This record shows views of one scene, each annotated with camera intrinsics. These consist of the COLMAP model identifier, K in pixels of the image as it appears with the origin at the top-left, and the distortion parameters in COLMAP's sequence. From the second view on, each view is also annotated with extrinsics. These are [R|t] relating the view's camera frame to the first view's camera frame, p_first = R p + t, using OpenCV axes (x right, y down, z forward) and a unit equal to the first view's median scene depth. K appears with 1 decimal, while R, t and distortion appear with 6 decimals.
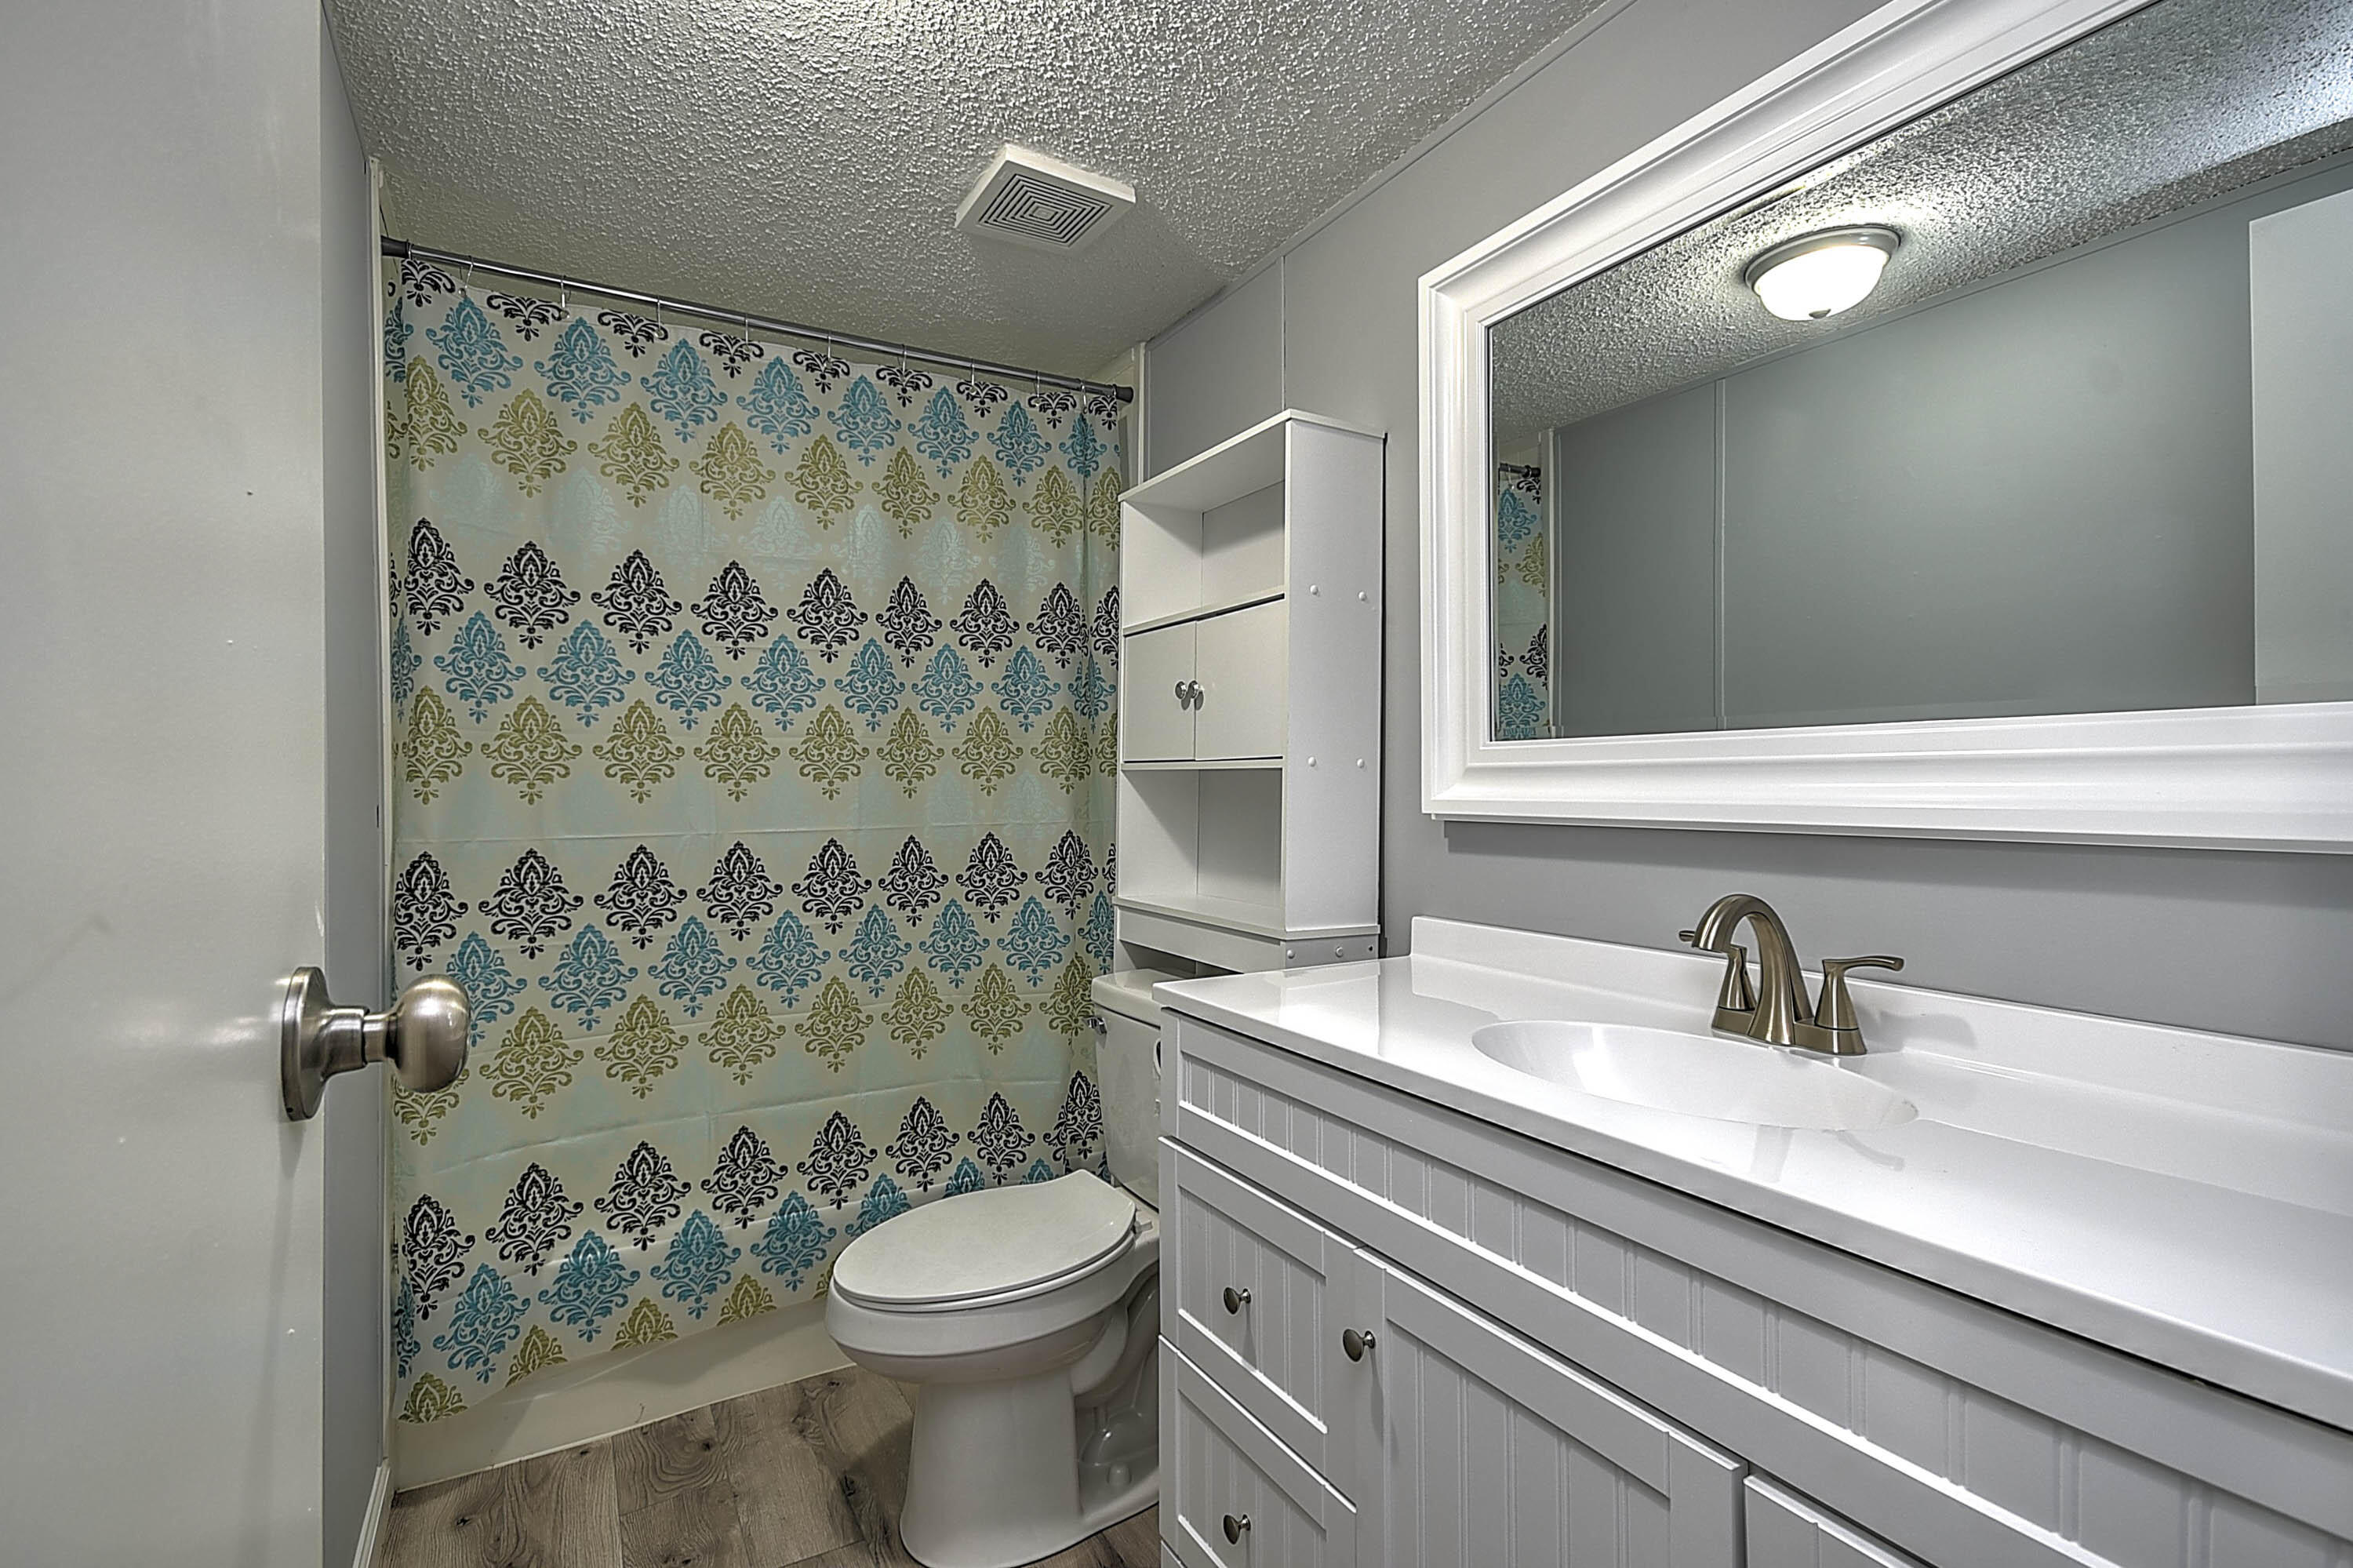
lens RADIAL K [[1094.3, 0, 1183.4], [0, 1094.3, 764.4], [0, 0, 1]] dist [0.020393, -0.000147]
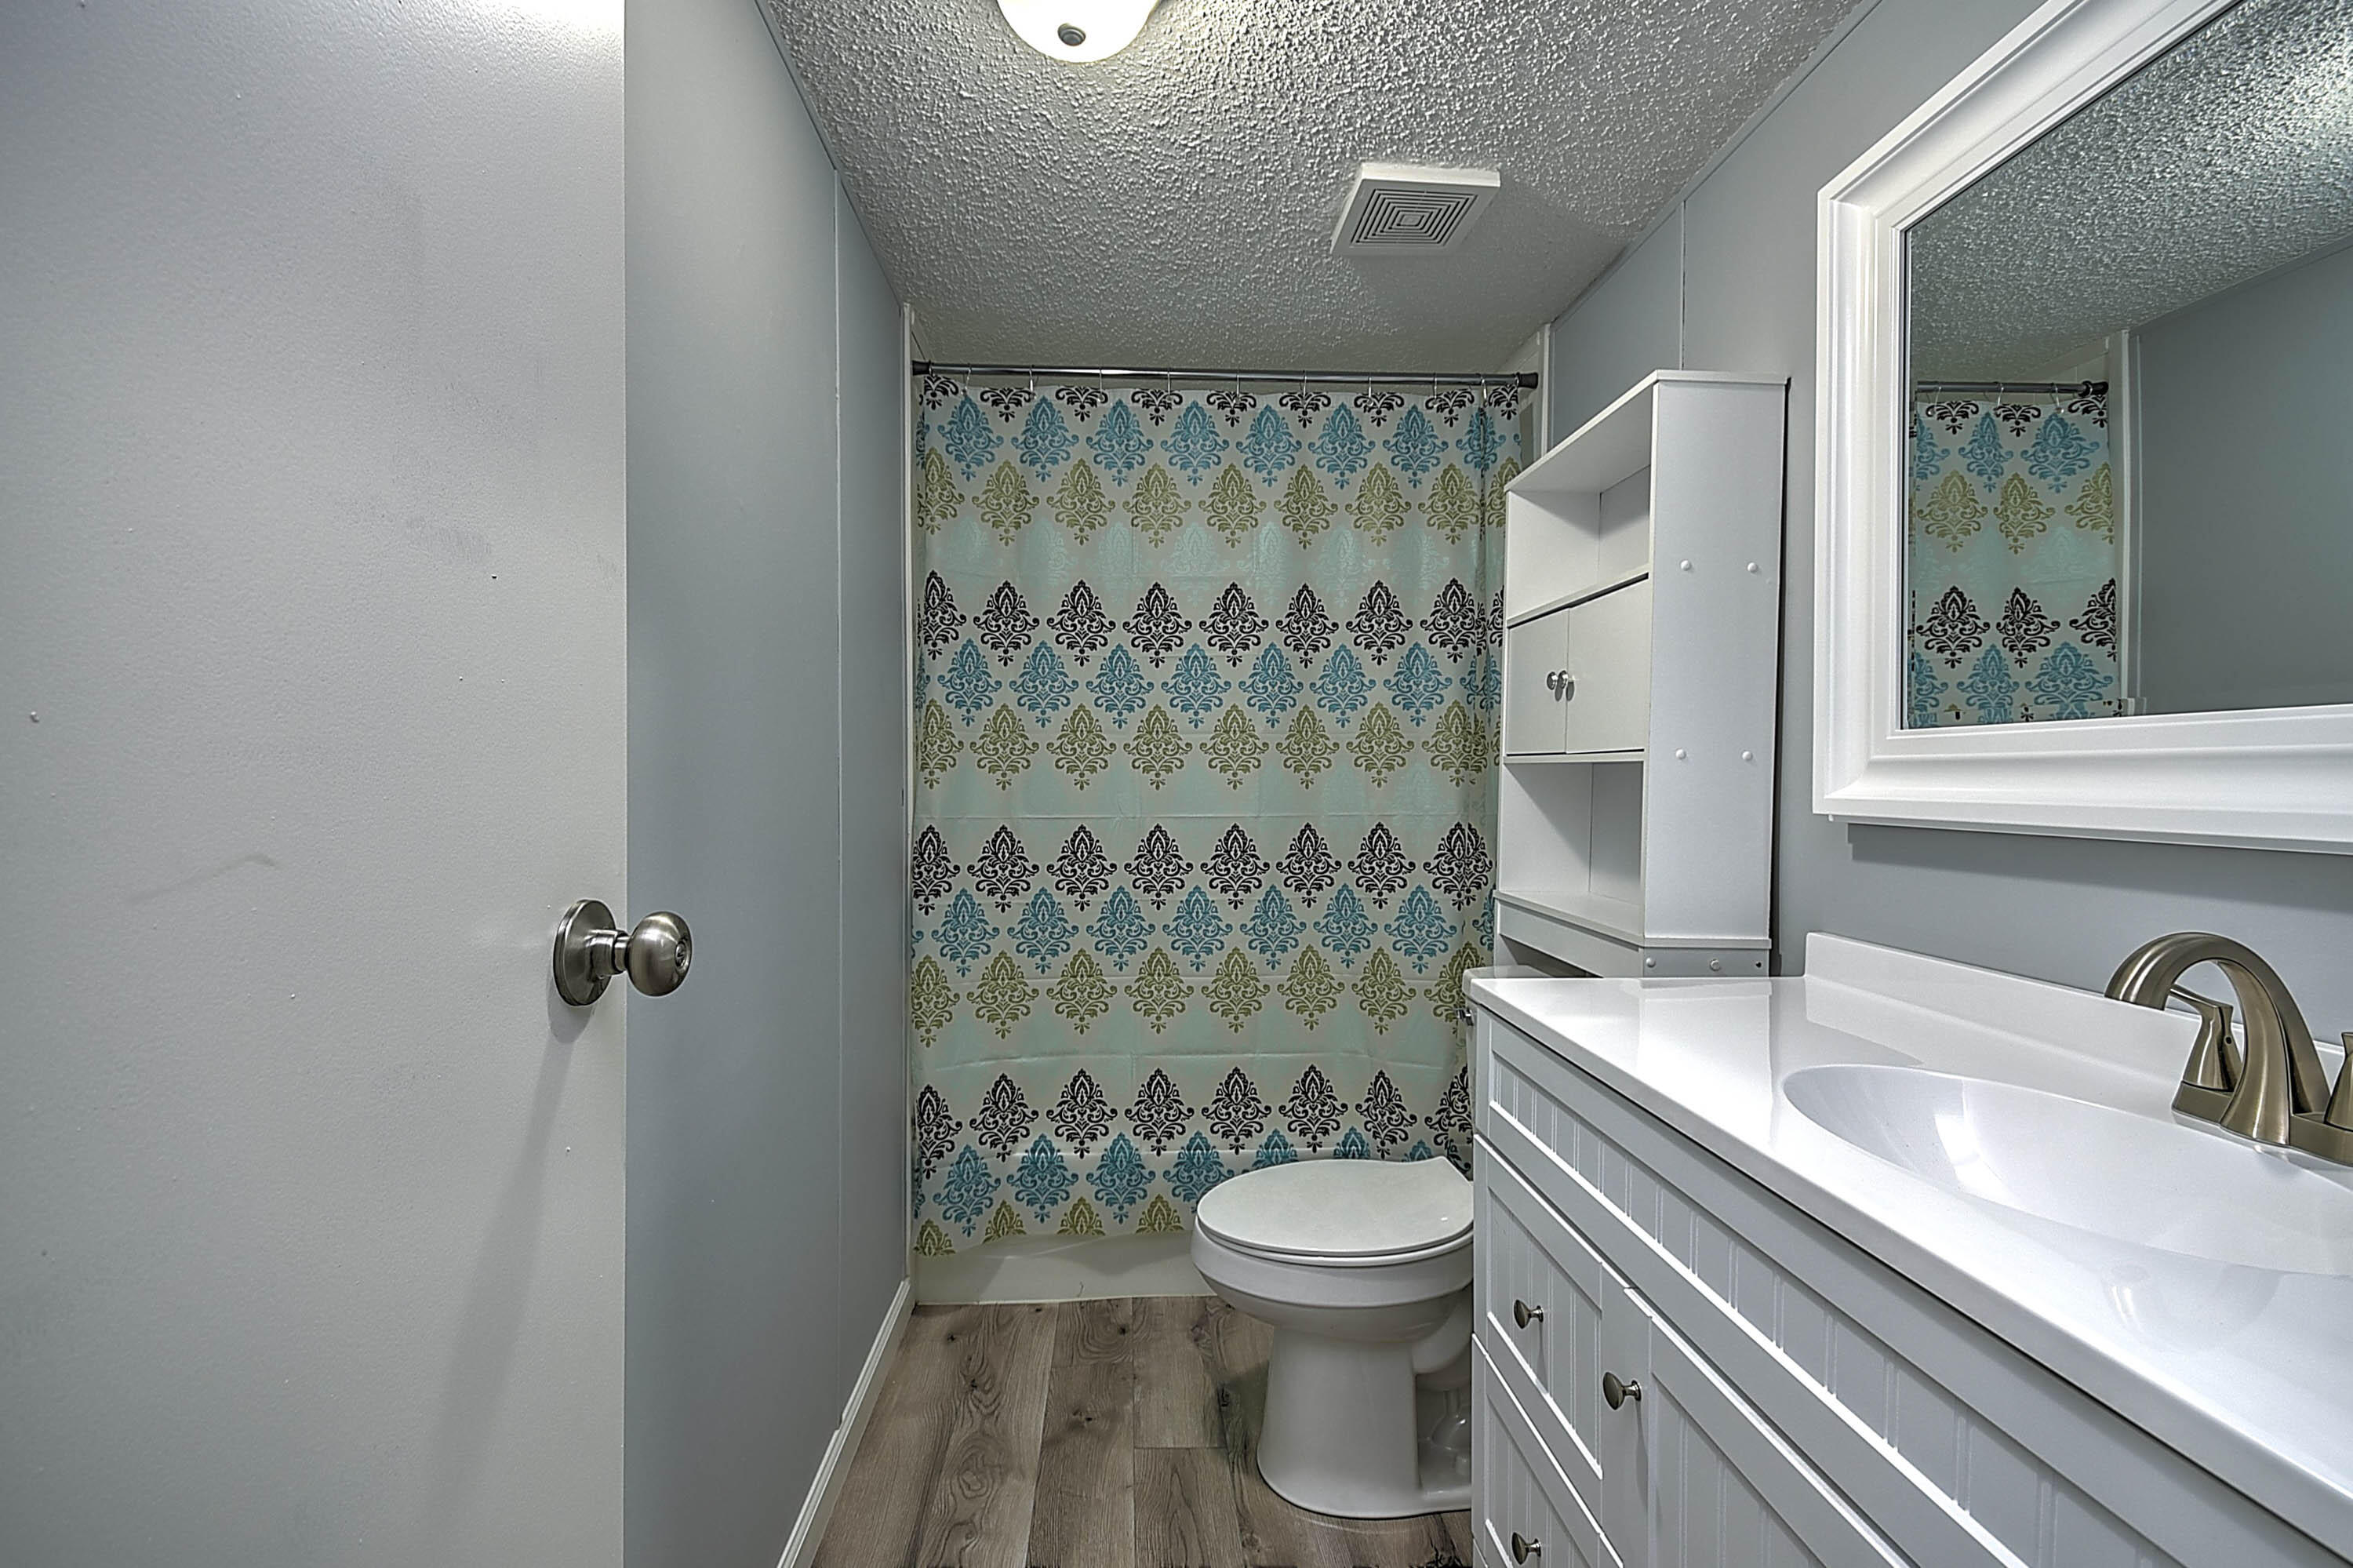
lens RADIAL K [[1039.3, 0, 1197.7], [0, 1039.3, 765.4], [0, 0, 1]] dist [0.016925, -0.008137]
pose [[0.888318, 0.001970, -0.459224, 0.156391], [0.001606, 0.999971, 0.007397, -0.000282], [0.459226, -0.007308, 0.888290, 0.045128]]
